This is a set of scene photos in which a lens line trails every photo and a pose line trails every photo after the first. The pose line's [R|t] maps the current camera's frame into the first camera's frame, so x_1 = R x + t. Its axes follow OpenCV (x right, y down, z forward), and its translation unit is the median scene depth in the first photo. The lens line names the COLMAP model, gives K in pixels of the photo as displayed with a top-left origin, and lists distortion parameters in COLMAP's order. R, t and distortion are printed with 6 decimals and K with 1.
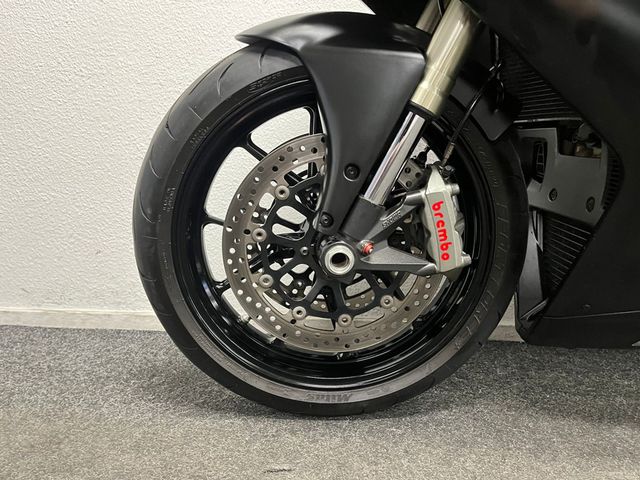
lens RADIAL K [[496.6, 0, 320.0], [0, 496.6, 240.0], [0, 0, 1]] dist [0.037820, -0.001460]
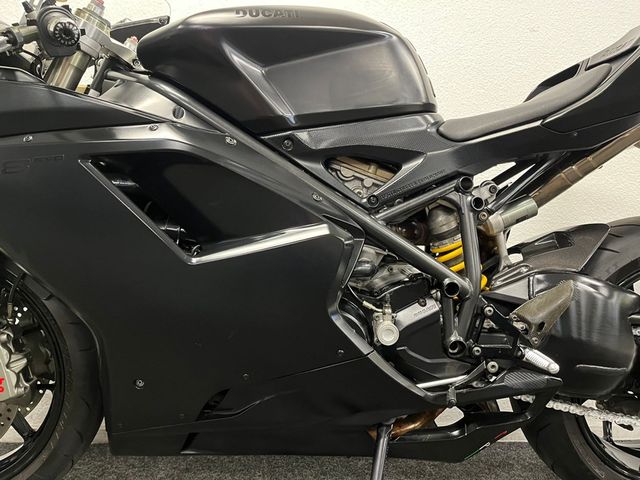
lens RADIAL K [[483.8, 0, 319.8], [0, 483.8, 224.4], [0, 0, 1]] dist [0.029773, -0.001256]
pose [[0.998751, -0.013268, 0.048176, 0.995970], [0.020778, 0.987073, -0.158921, -0.164955], [-0.045445, 0.159723, 0.986115, -0.350715]]
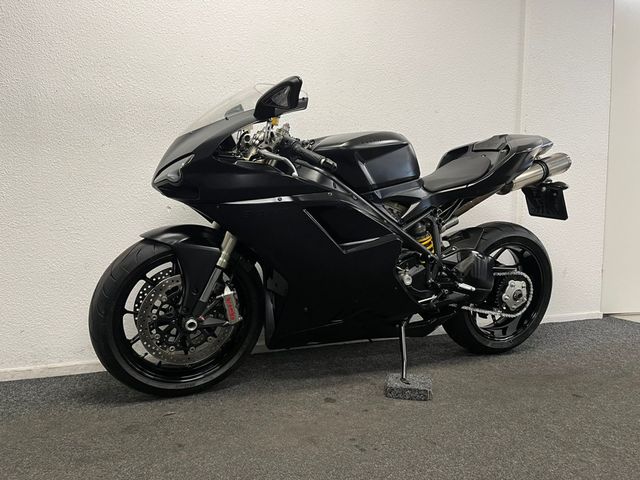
lens RADIAL K [[496.6, 0, 320.0], [0, 496.6, 240.0], [0, 0, 1]] dist [0.037820, -0.001460]
pose [[0.918971, -0.044343, 0.391825, -0.311573], [0.070699, 0.996084, -0.053087, -0.195814], [-0.387936, 0.076487, 0.918507, -1.513426]]
